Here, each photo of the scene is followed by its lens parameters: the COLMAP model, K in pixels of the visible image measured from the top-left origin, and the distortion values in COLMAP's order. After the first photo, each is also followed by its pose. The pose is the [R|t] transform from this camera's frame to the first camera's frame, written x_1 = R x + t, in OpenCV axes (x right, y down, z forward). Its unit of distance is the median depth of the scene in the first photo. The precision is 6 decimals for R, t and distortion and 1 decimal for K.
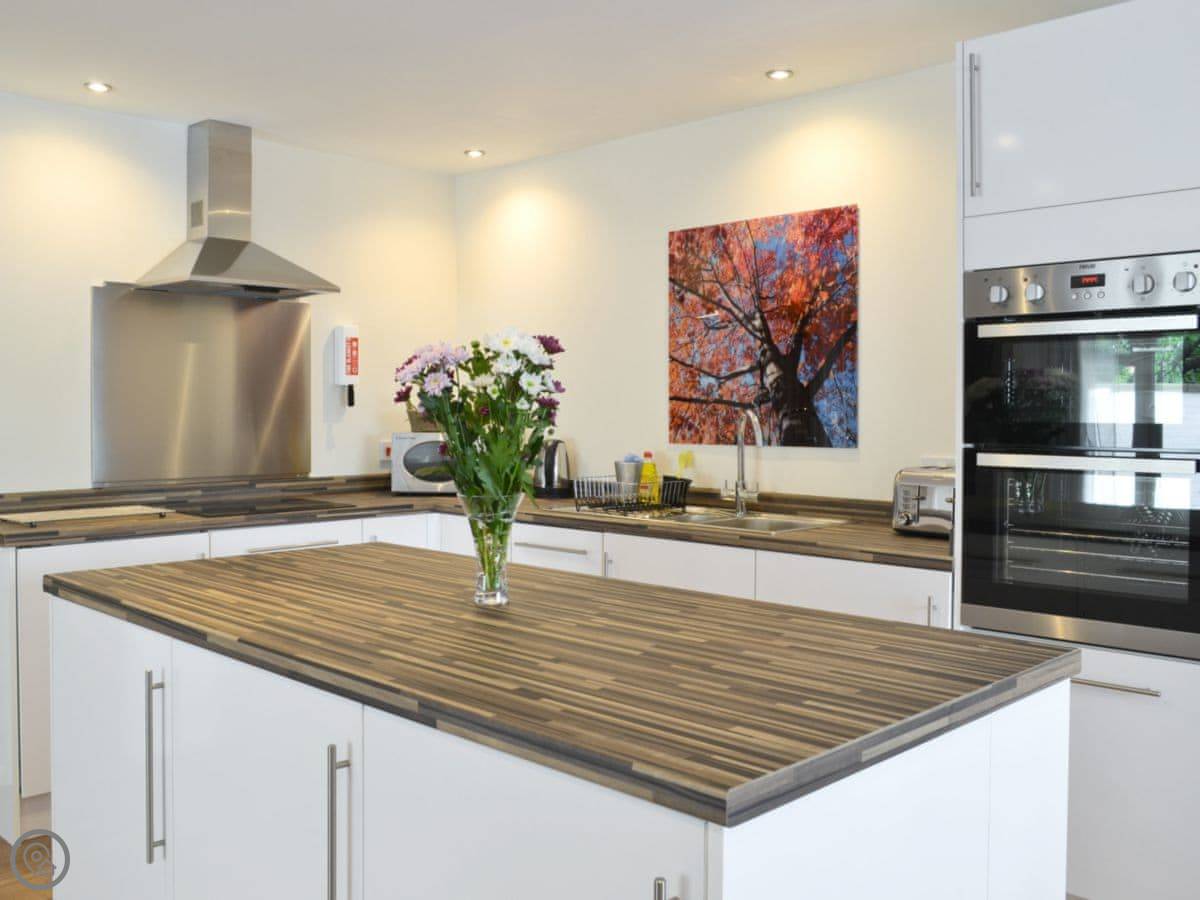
lens RADIAL K [[1088.9, 0, 600.0], [0, 1088.9, 450.0], [0, 0, 1]] dist [-0.045980, 0.003782]
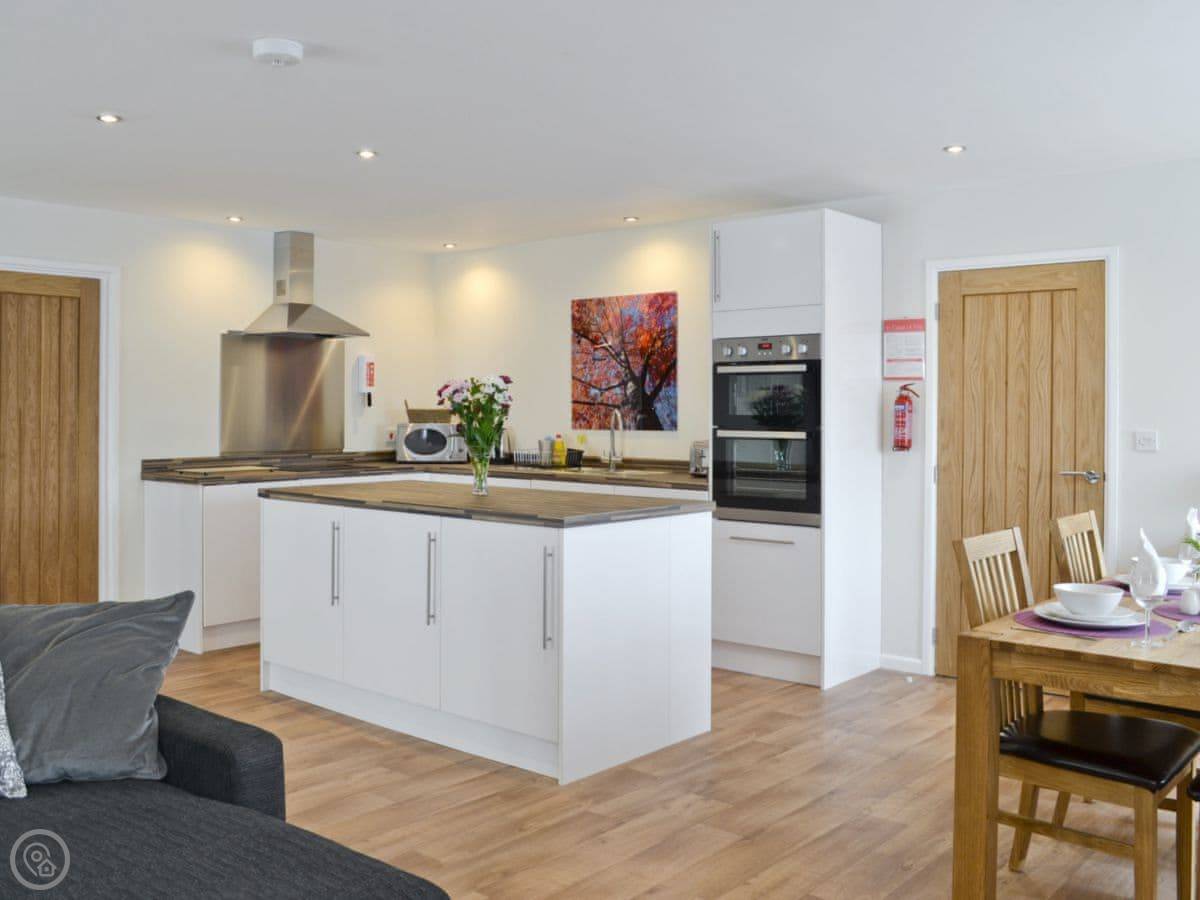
lens RADIAL K [[1088.9, 0, 600.0], [0, 1088.9, 450.0], [0, 0, 1]] dist [-0.045980, 0.003782]
pose [[0.998020, -0.001628, 0.062875, 0.003146], [0.001599, 0.999999, 0.000510, 0.026186], [-0.062875, -0.000408, 0.998021, -0.690258]]
